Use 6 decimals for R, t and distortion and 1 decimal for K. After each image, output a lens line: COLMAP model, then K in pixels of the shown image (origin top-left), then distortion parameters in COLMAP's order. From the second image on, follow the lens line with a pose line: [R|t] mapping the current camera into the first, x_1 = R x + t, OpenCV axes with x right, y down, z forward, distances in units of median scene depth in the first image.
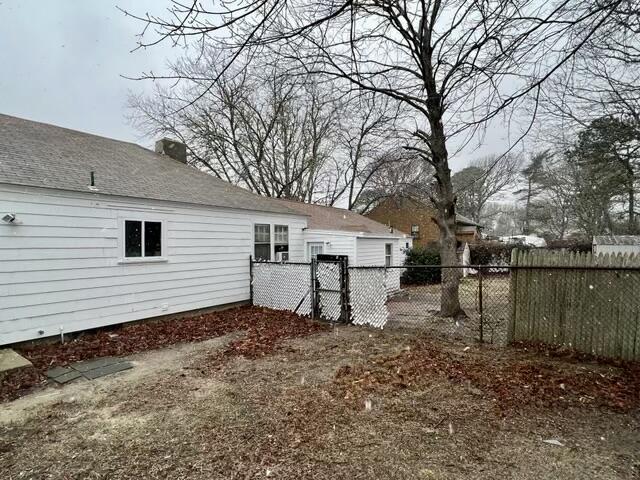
lens RADIAL K [[338.9, 0, 320.0], [0, 338.9, 240.0], [0, 0, 1]] dist [0.002963, 0.000192]
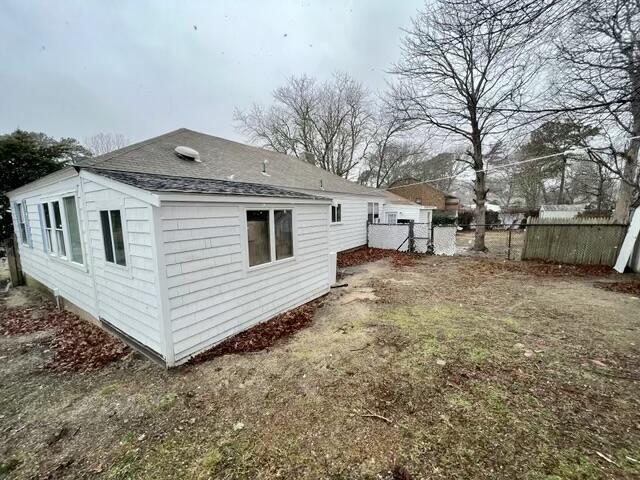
lens RADIAL K [[254.1, 0, 320.0], [0, 254.1, 240.0], [0, 0, 1]] dist [0.000172, 0.000023]
pose [[0.999876, -0.011282, 0.010975, -0.524152], [0.009756, 0.991419, 0.130355, -0.033481], [-0.012351, -0.130232, 0.991407, -0.408761]]
